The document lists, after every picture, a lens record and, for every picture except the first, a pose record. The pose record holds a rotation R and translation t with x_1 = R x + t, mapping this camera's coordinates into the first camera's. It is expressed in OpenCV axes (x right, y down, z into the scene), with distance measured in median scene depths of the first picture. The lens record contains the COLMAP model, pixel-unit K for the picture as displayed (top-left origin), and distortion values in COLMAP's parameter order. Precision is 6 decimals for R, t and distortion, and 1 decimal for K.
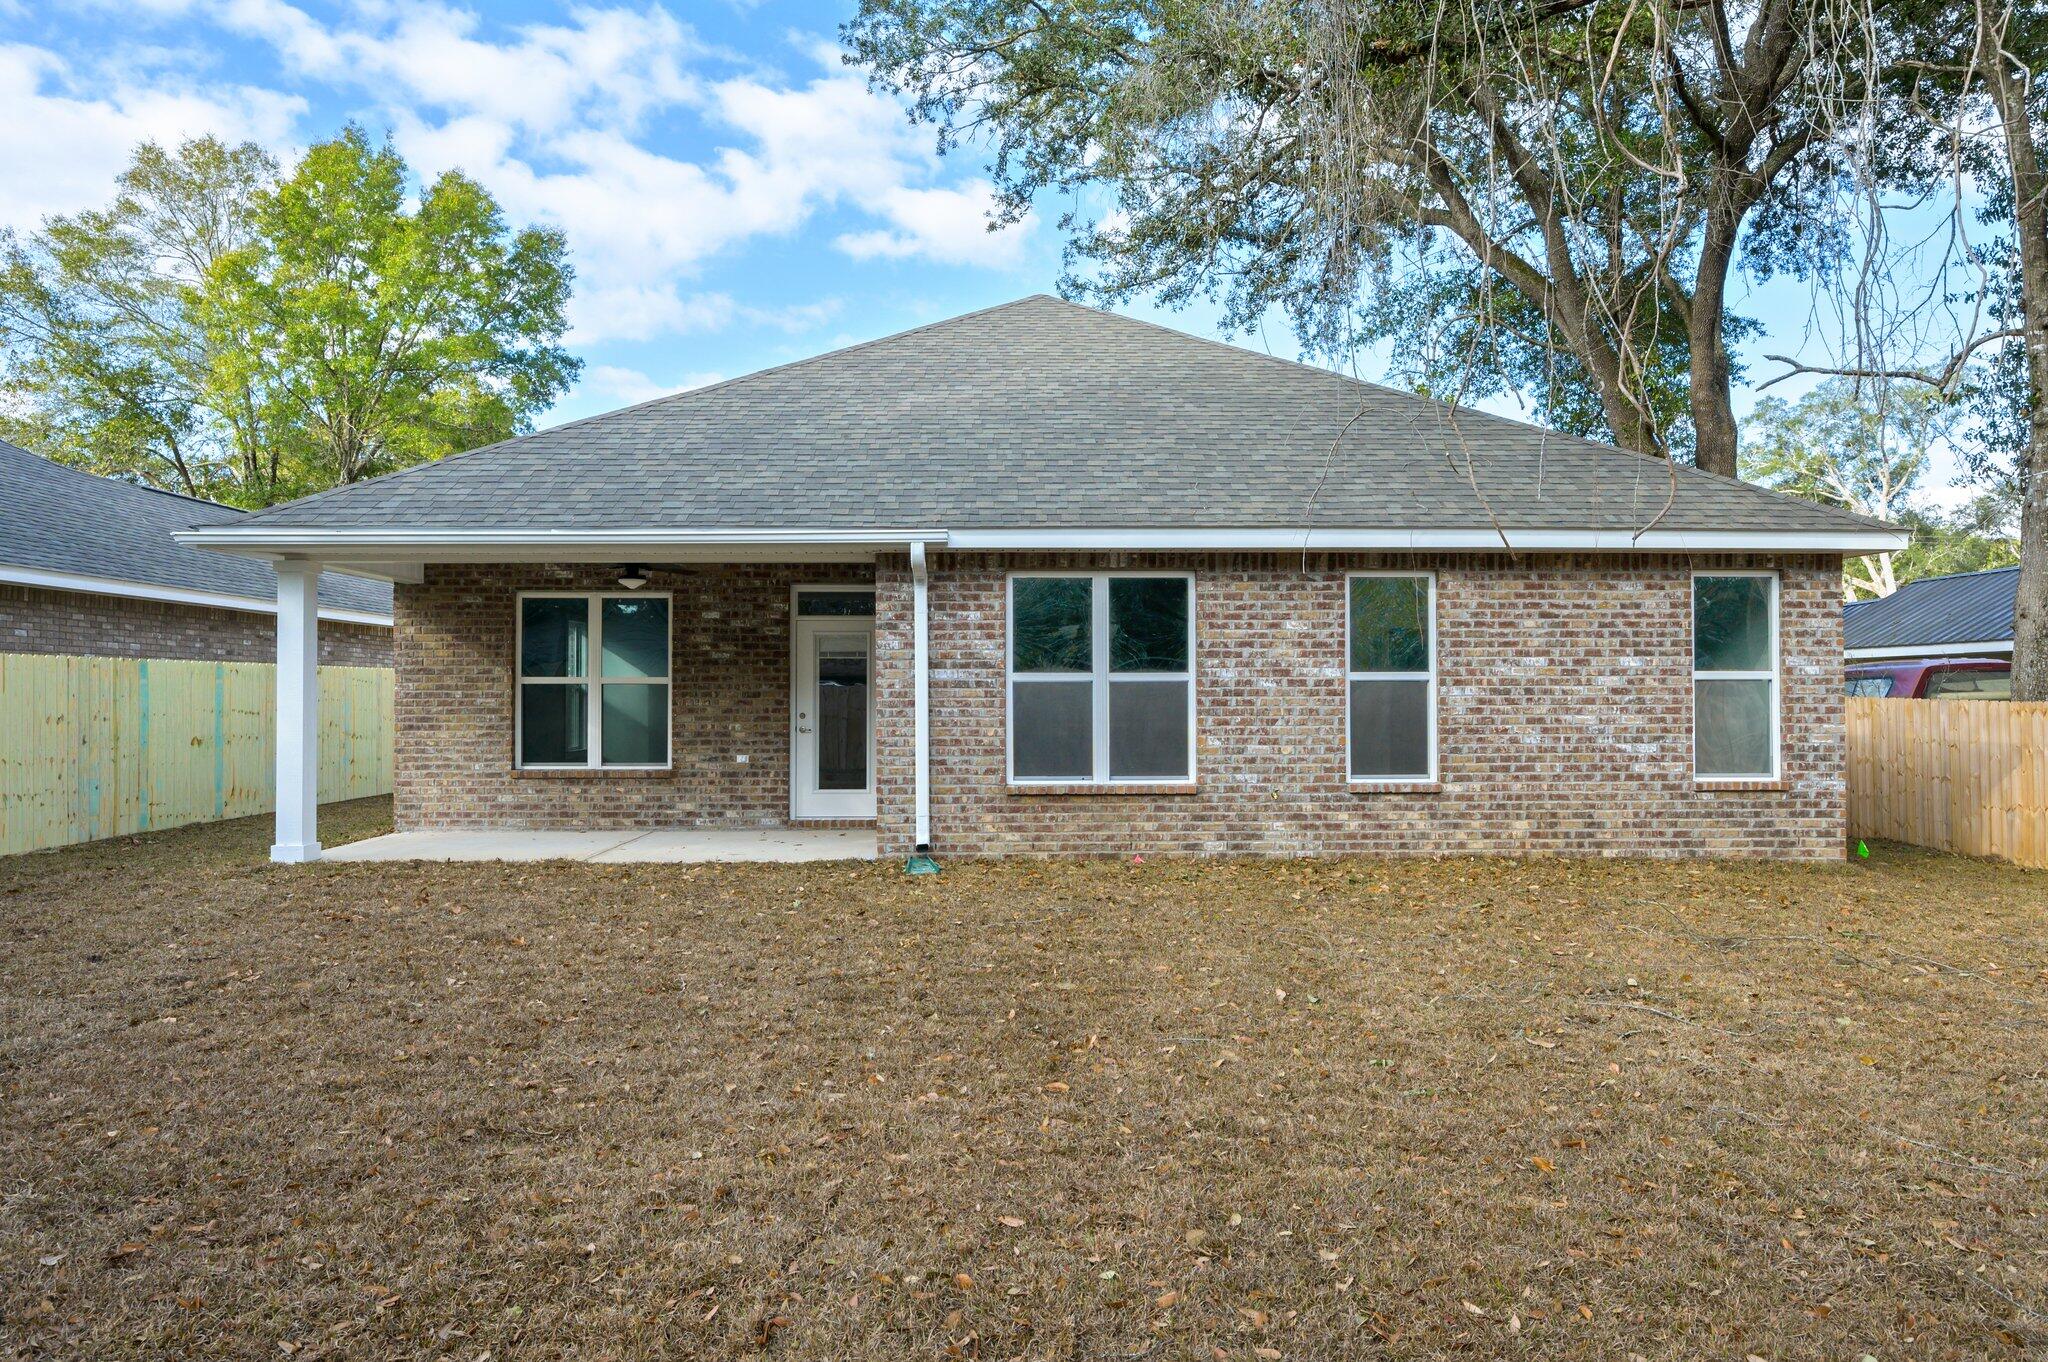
lens RADIAL K [[1326.8, 0, 1024.0], [0, 1326.8, 681.0], [0, 0, 1]] dist [0.006050, 0.000693]
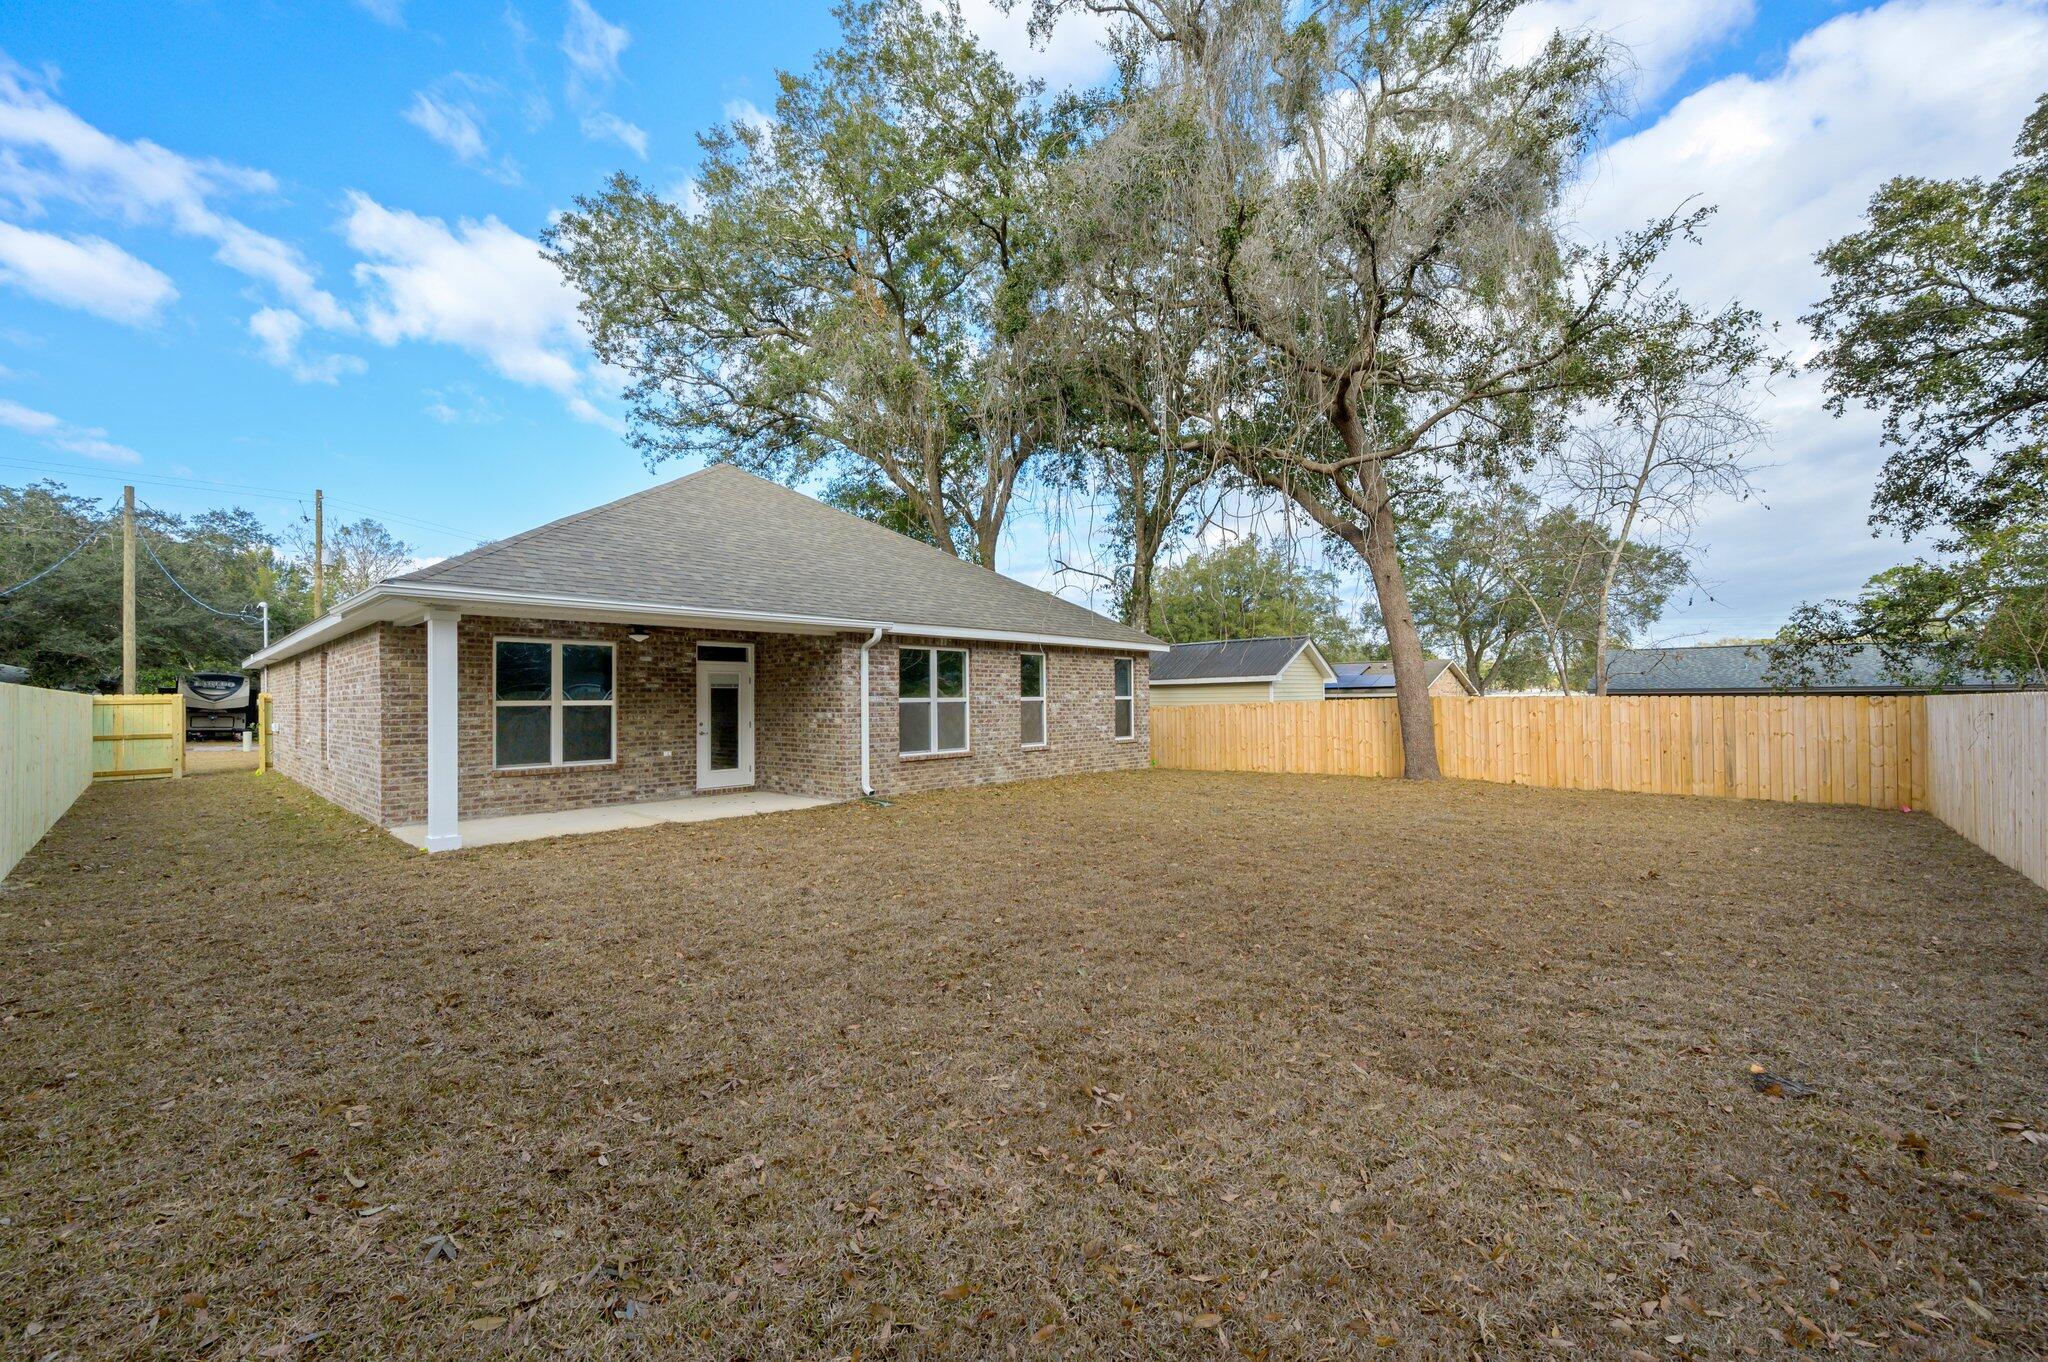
lens RADIAL K [[815.7, 0, 1029.9], [0, 815.7, 703.2], [0, 0, 1]] dist [-0.002686, 0.000713]
pose [[0.680474, -0.009167, 0.732715, -0.738155], [-0.000348, 0.999918, 0.012833, -0.013823], [-0.732772, -0.008988, 0.680415, 0.066759]]
